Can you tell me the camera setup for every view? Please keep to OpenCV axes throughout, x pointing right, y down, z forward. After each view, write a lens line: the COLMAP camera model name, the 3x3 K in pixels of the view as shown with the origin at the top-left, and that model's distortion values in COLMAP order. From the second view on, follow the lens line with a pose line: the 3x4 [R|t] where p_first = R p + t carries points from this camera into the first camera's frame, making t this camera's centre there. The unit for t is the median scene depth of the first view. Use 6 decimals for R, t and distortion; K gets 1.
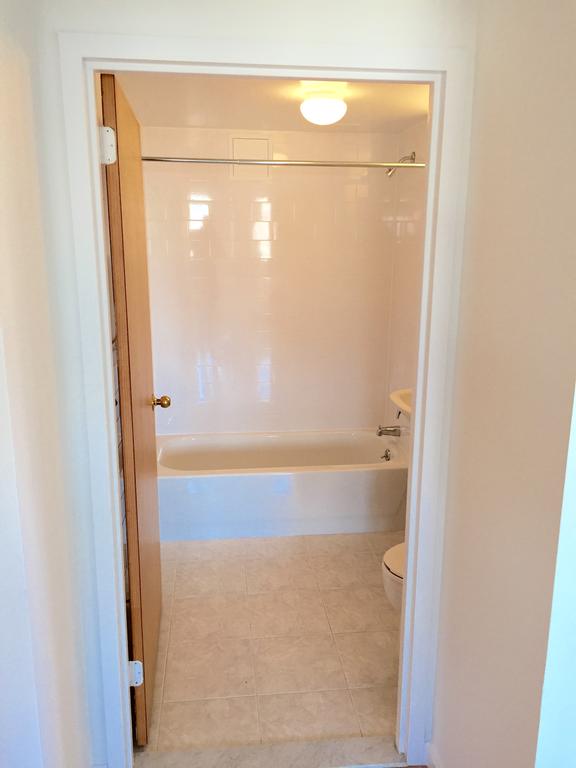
lens RADIAL K [[653.2, 0, 288.0], [0, 653.2, 384.0], [0, 0, 1]] dist [0.028007, -0.009282]
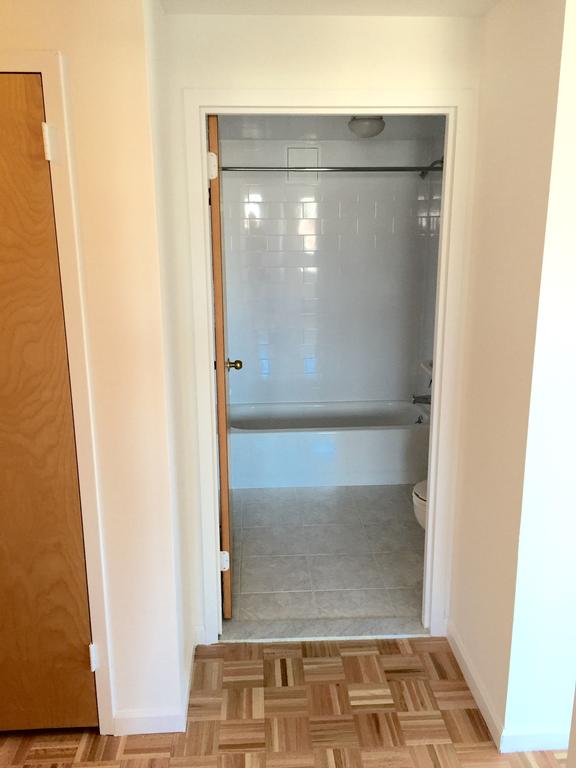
lens RADIAL K [[655.9, 0, 287.7], [0, 655.9, 393.4], [0, 0, 1]] dist [0.044845, -0.004179]
pose [[0.998296, 0.000413, -0.058346, -0.020483], [0.000553, 0.999863, 0.016551, 0.063545], [0.058345, -0.016555, 0.998159, -0.258831]]
